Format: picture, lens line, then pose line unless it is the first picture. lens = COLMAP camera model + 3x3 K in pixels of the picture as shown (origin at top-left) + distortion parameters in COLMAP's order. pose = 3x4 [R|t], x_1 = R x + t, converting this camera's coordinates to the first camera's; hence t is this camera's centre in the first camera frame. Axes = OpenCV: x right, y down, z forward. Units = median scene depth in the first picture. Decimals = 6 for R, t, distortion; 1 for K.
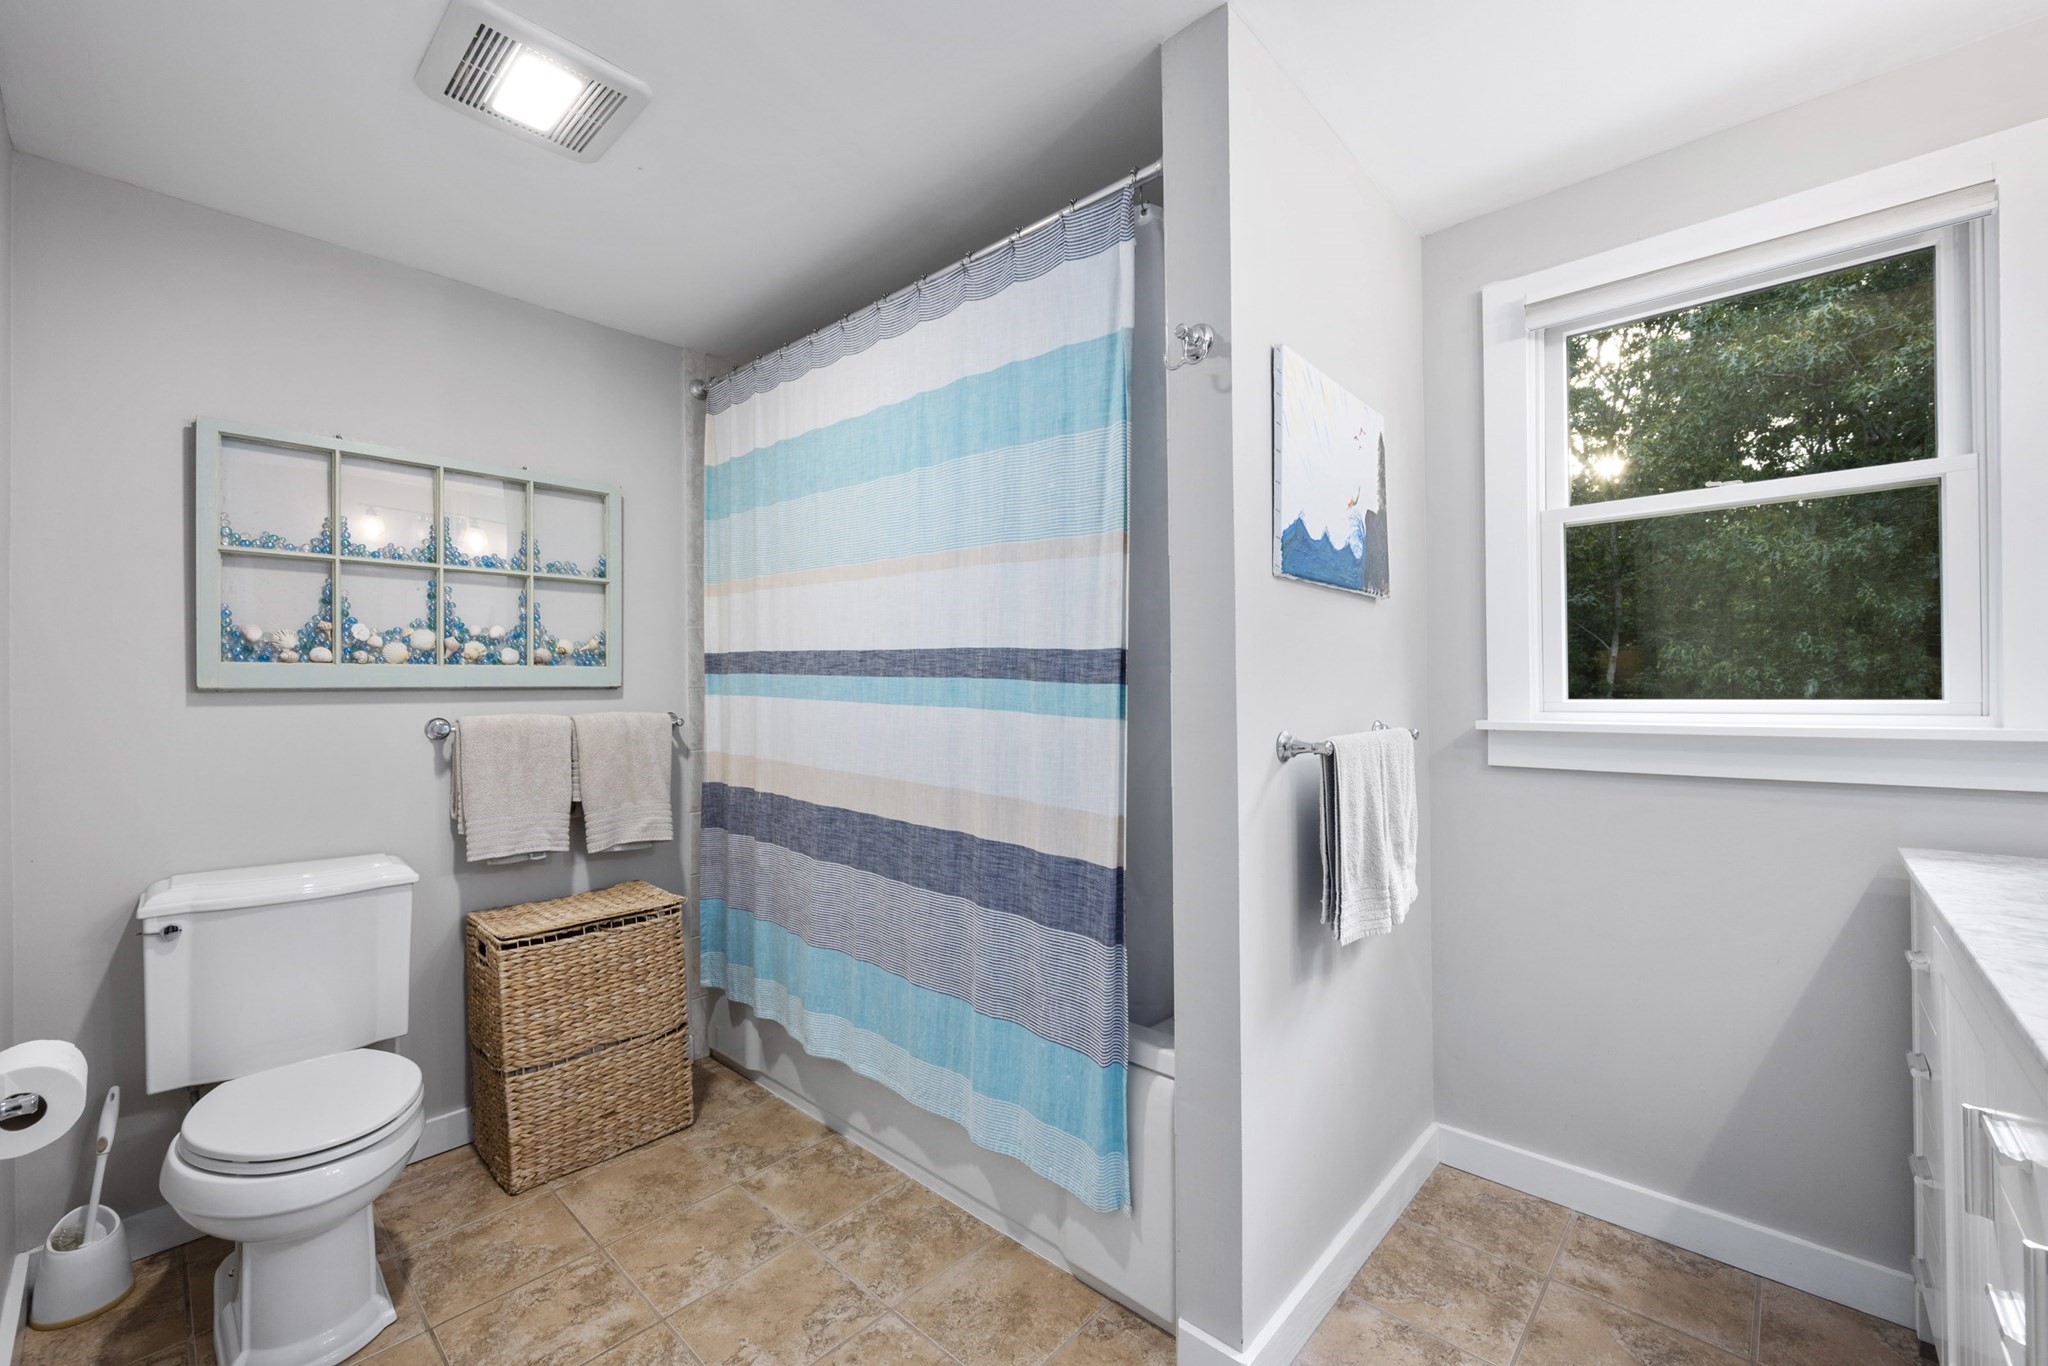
lens RADIAL K [[827.6, 0, 1026.9], [0, 827.6, 692.3], [0, 0, 1]] dist [0.000577, -0.000112]
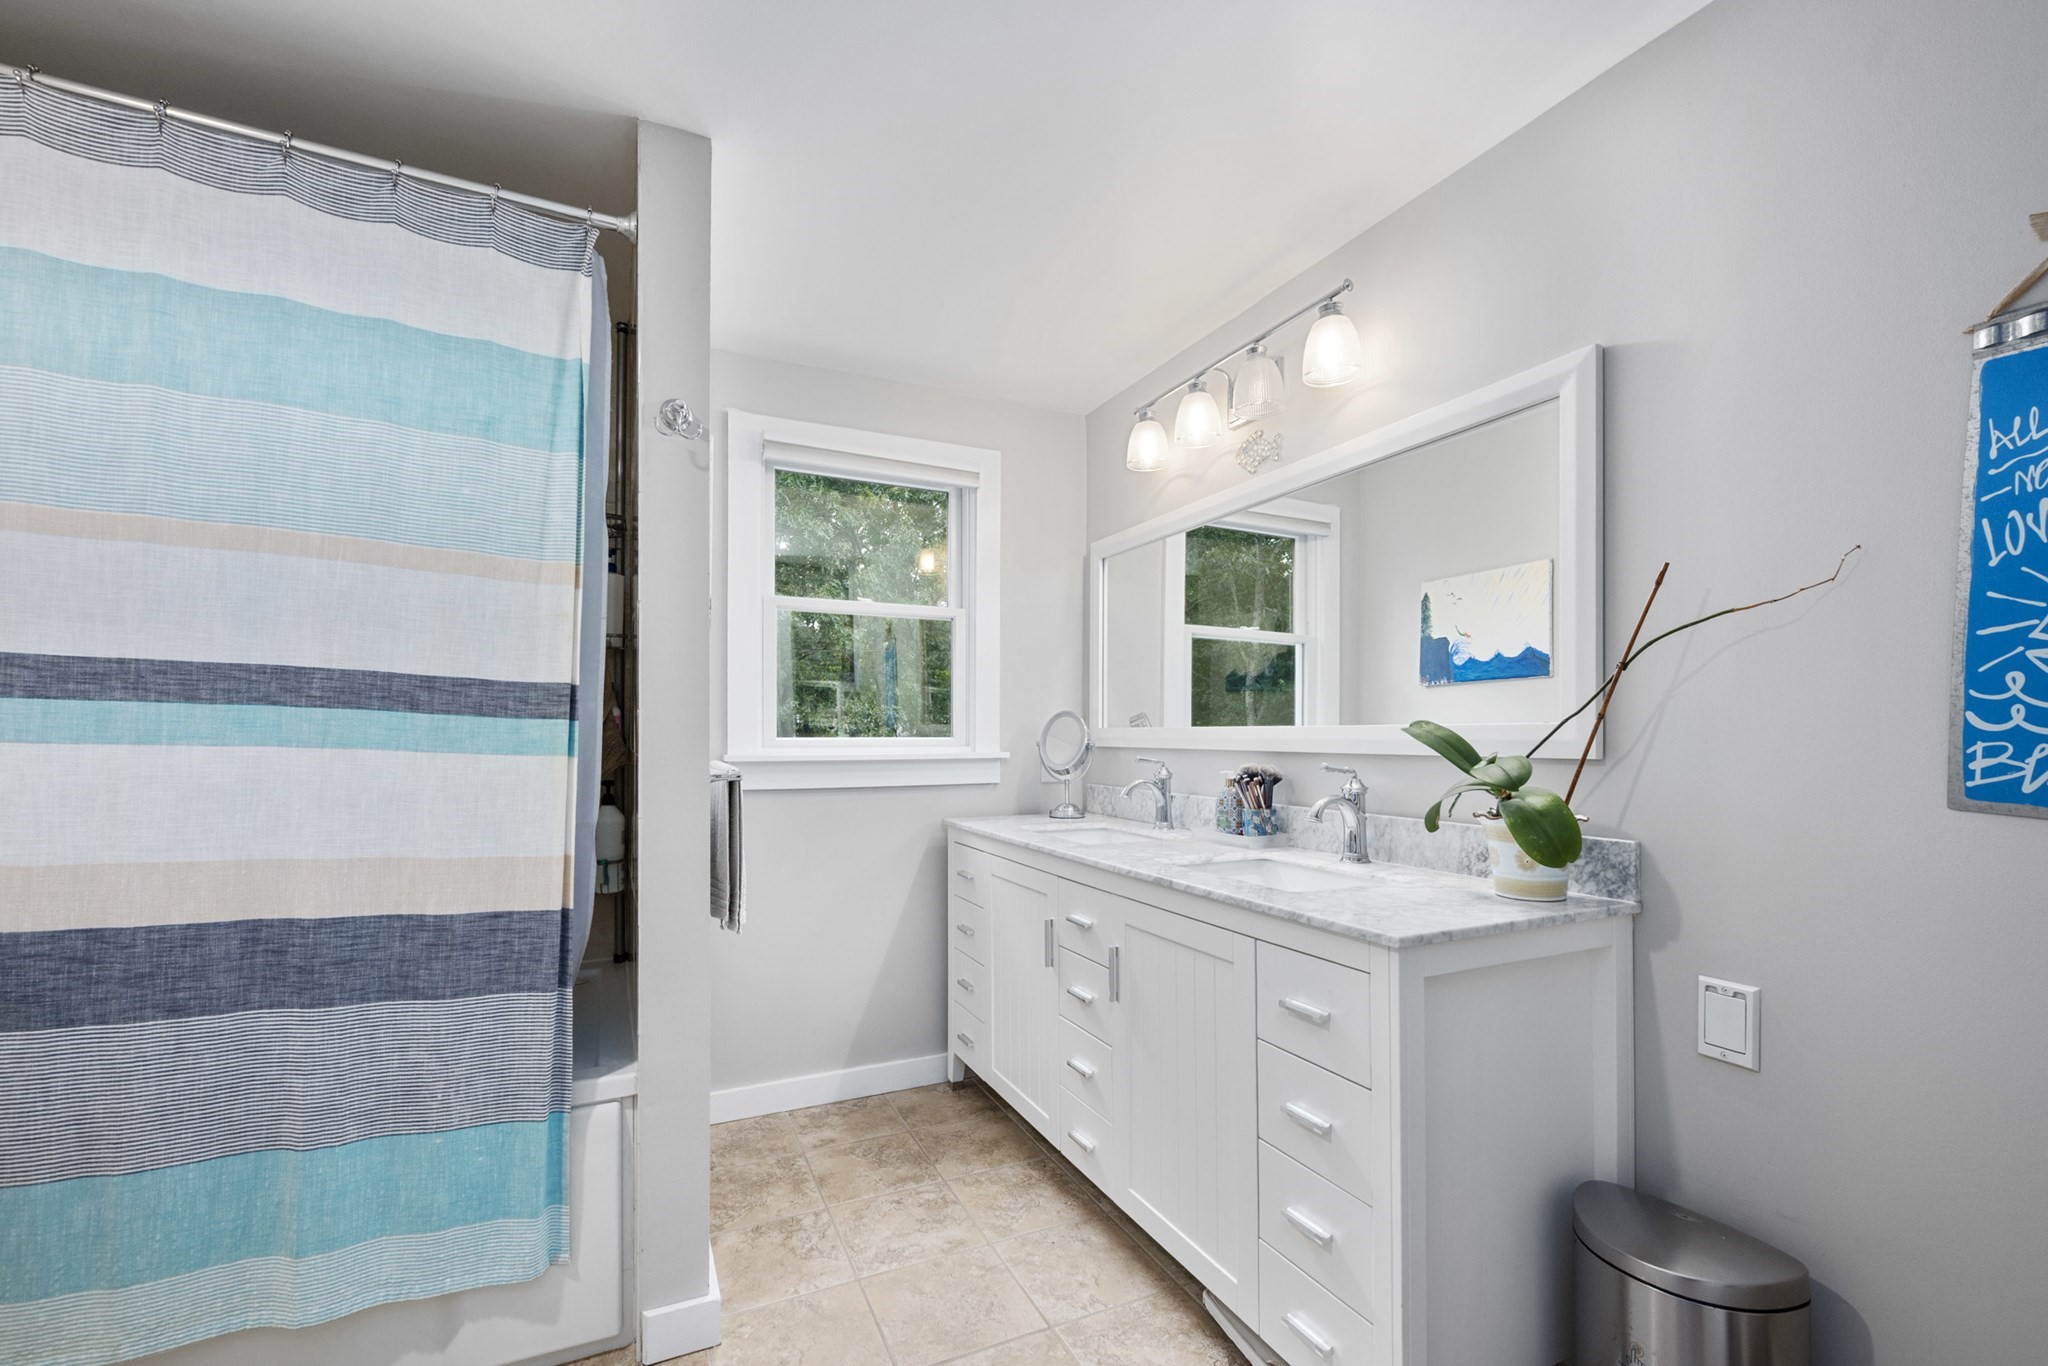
lens RADIAL K [[869.5, 0, 1029.7], [0, 869.5, 730.5], [0, 0, 1]] dist [-0.000968, -0.000166]
pose [[0.369577, 0.010918, 0.929136, -0.623712], [-0.005459, 0.999939, -0.009578, 0.009073], [-0.929184, -0.001532, 0.369614, 0.109775]]
